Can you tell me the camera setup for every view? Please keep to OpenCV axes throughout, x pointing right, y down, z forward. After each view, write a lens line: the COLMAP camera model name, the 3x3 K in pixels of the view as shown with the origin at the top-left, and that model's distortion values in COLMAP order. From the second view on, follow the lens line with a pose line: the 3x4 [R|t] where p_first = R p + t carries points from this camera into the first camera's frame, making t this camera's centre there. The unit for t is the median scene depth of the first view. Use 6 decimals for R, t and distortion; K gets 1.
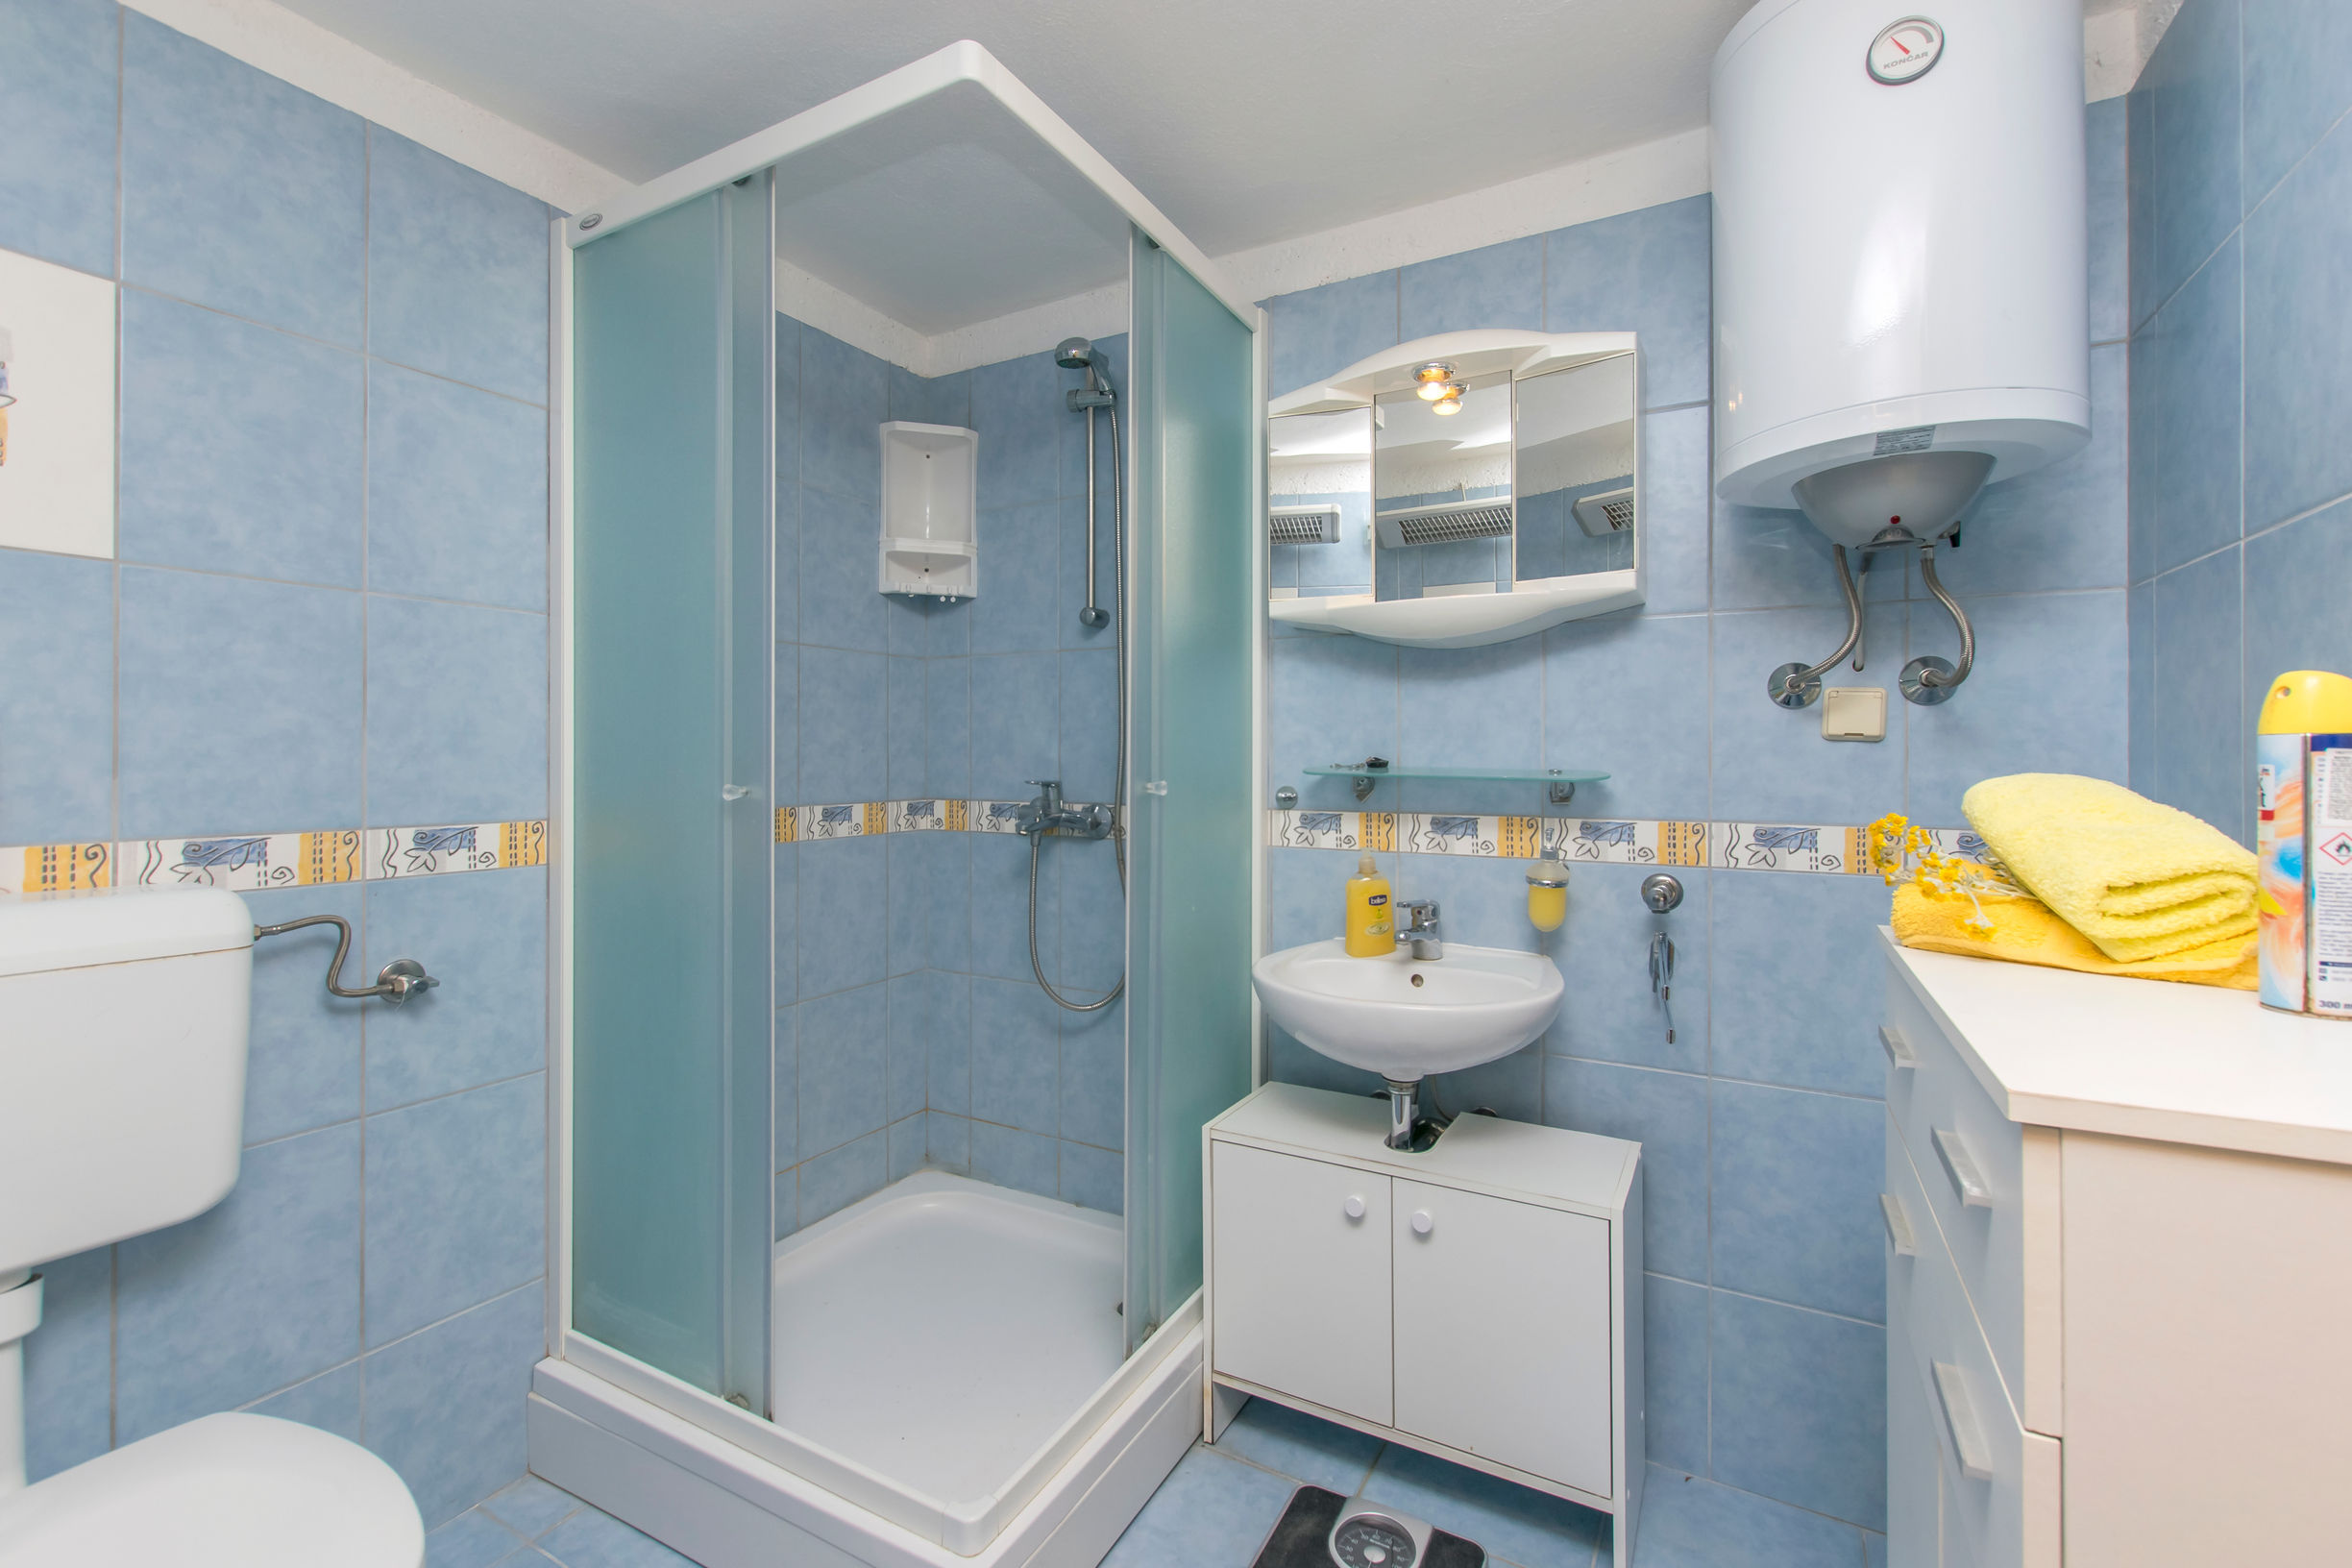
lens RADIAL K [[1011.6, 0, 1183.4], [0, 1011.6, 777.2], [0, 0, 1]] dist [0.002655, -0.001456]
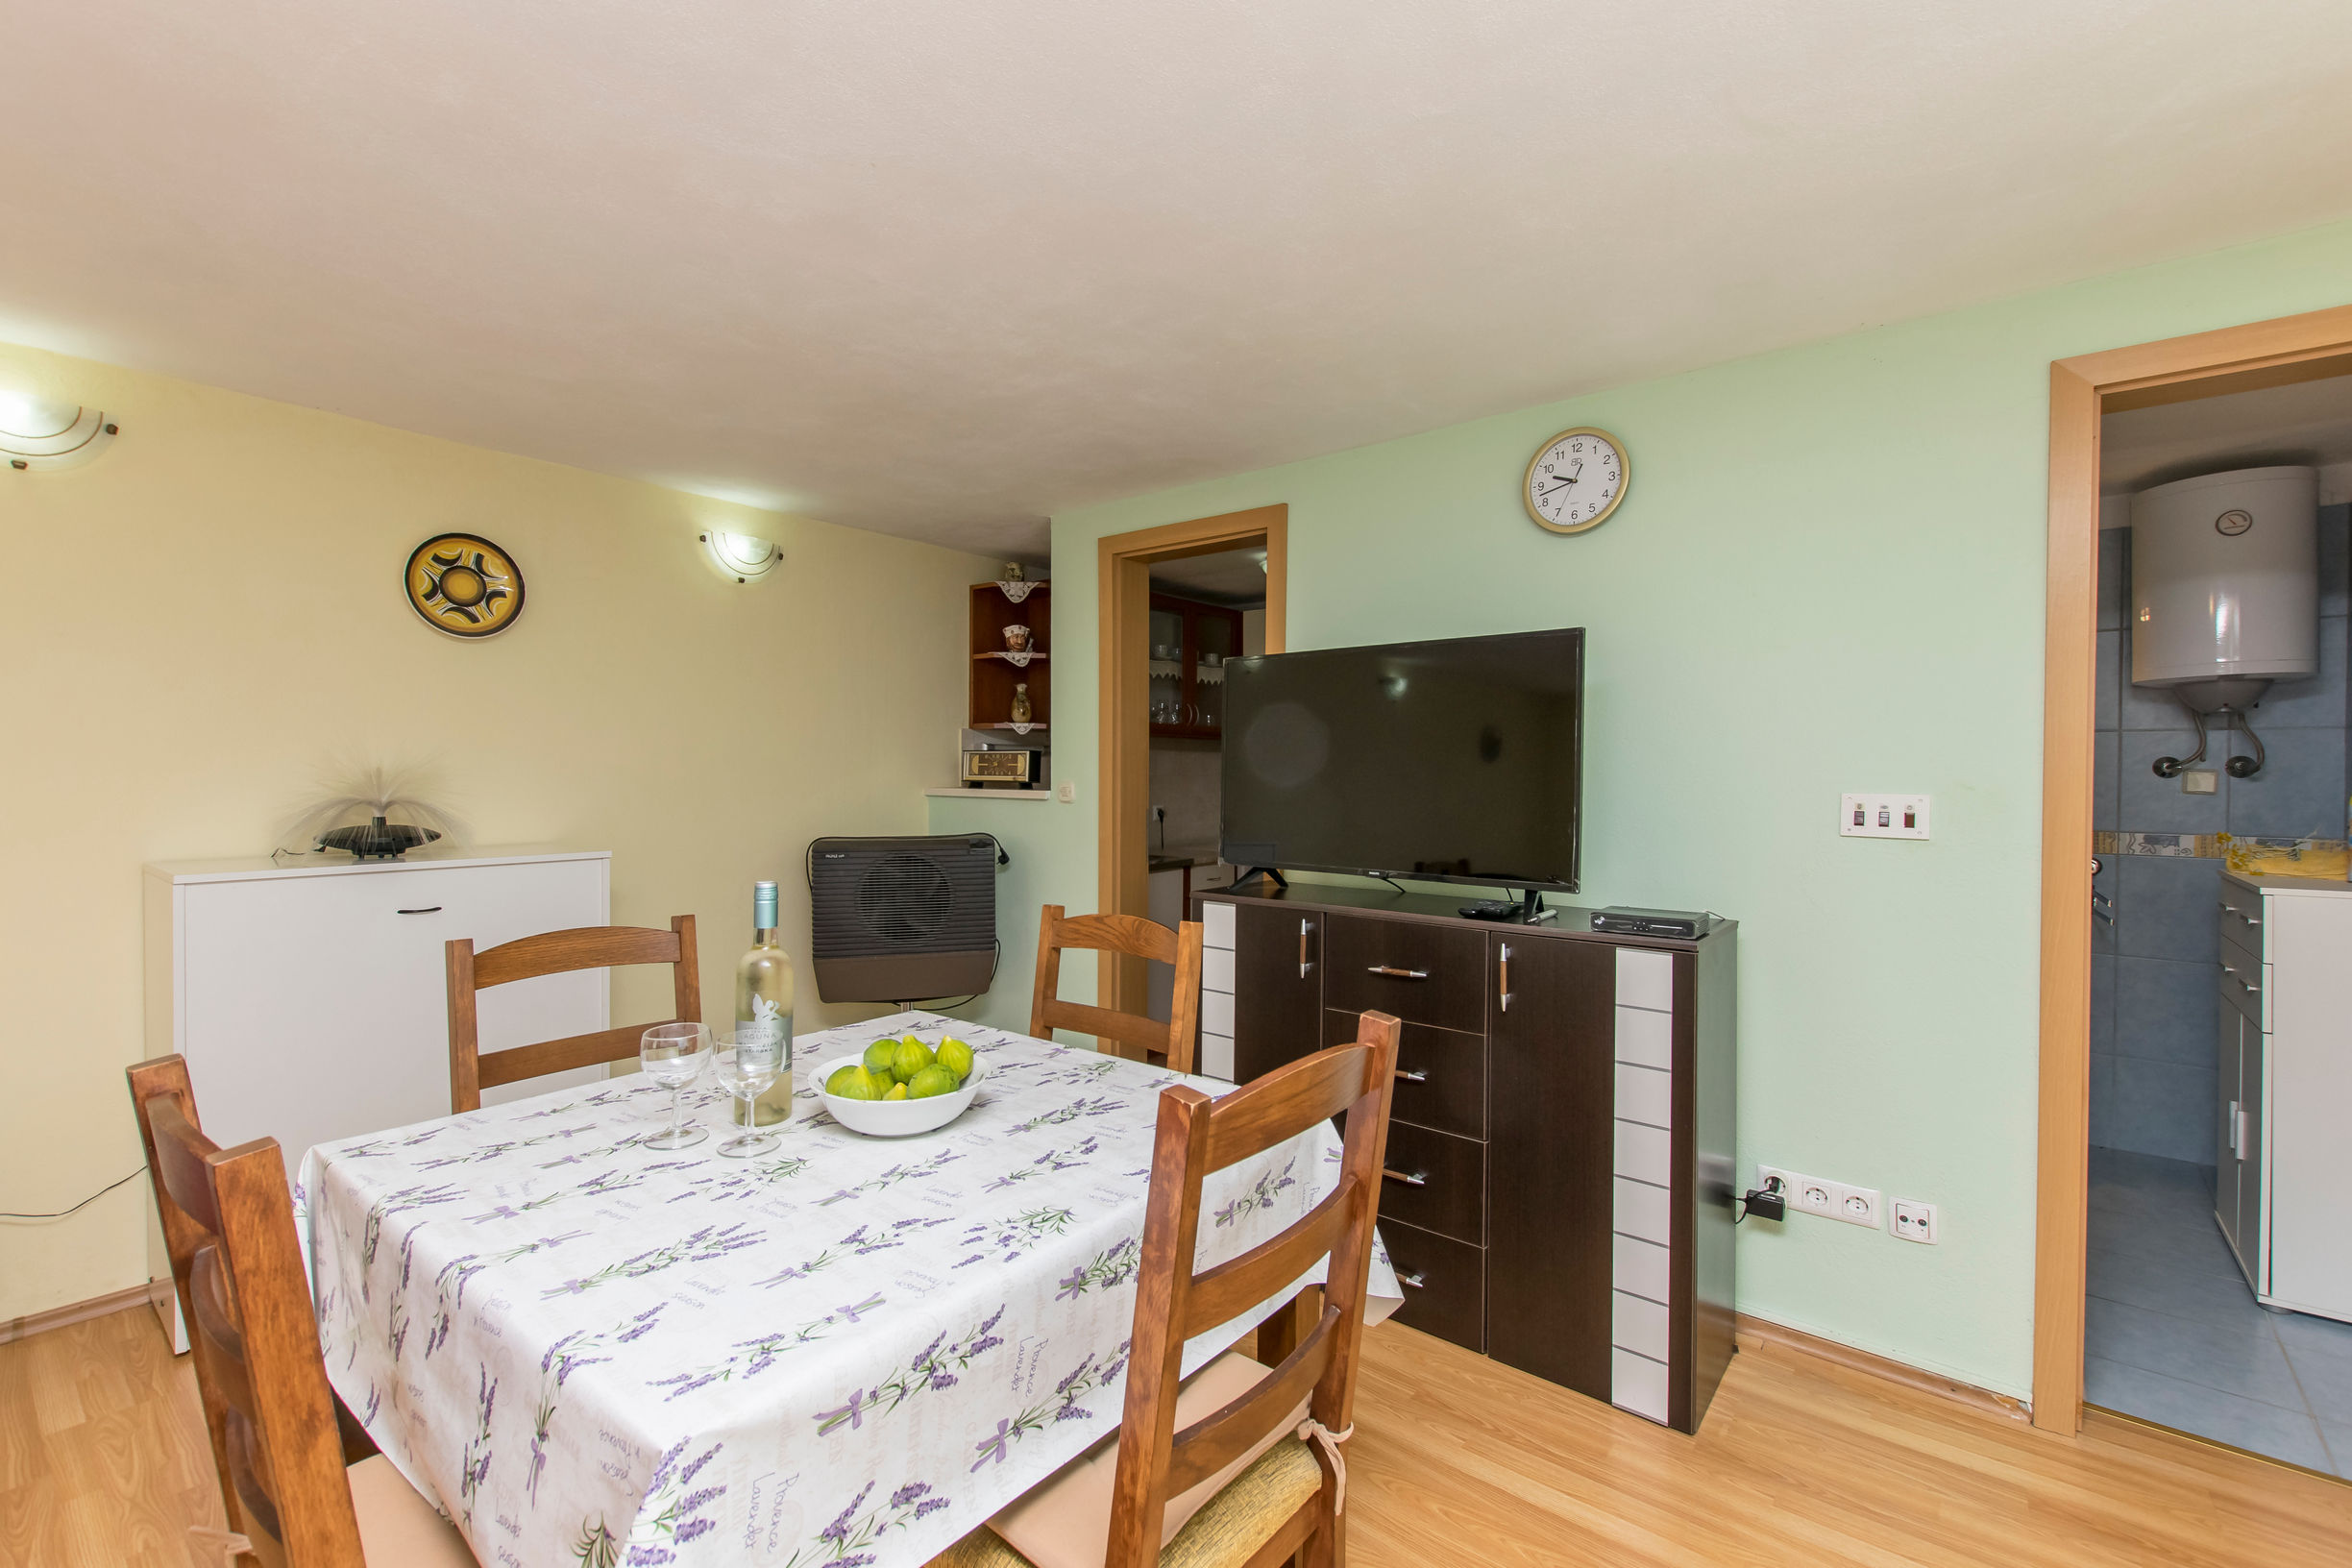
lens RADIAL K [[1011.6, 0, 1197.3], [0, 1011.6, 782.6], [0, 0, 1]] dist [0.002655, -0.001456]
pose [[0.989247, 0.007929, -0.146043, -1.071240], [-0.008199, 0.999966, -0.001247, -0.039845], [0.146028, 0.002431, 0.989278, -1.361931]]
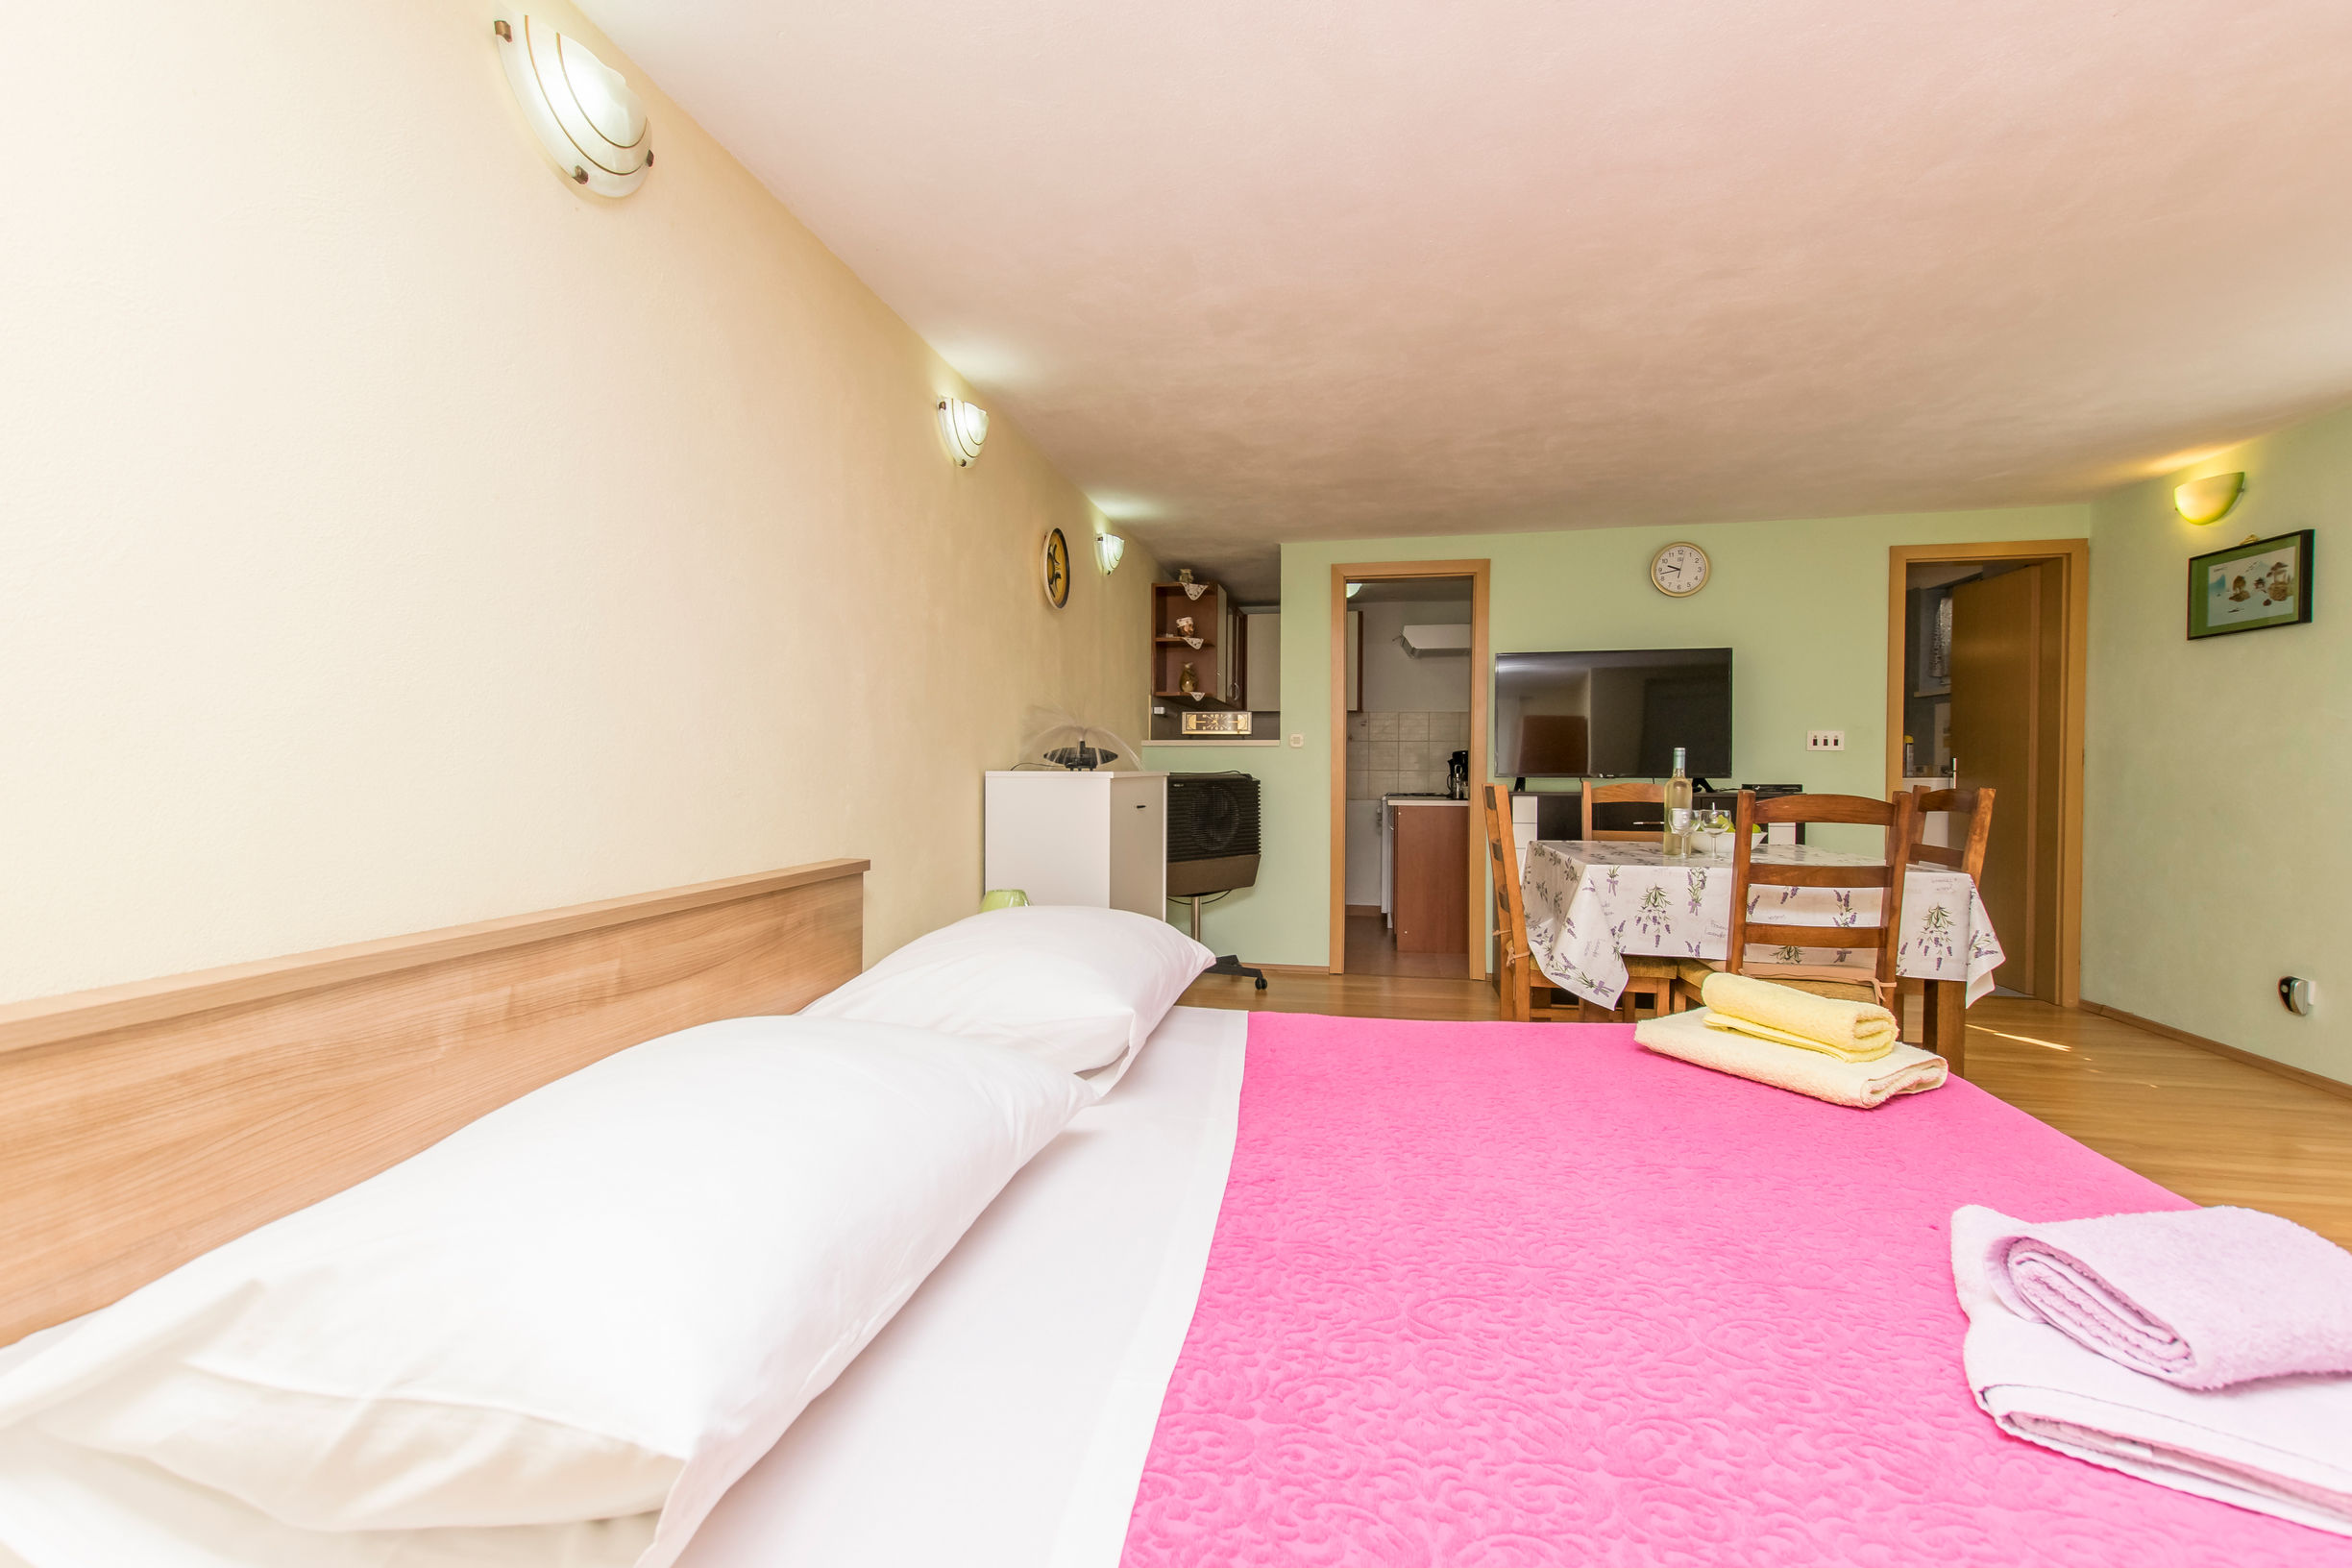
lens RADIAL K [[1011.6, 0, 1174.4], [0, 1011.6, 784.5], [0, 0, 1]] dist [0.002655, -0.001456]
pose [[0.945895, -0.002770, 0.324461, -3.055046], [0.001344, 0.999988, 0.004618, 0.101954], [-0.324470, -0.003932, 0.945888, -2.052877]]
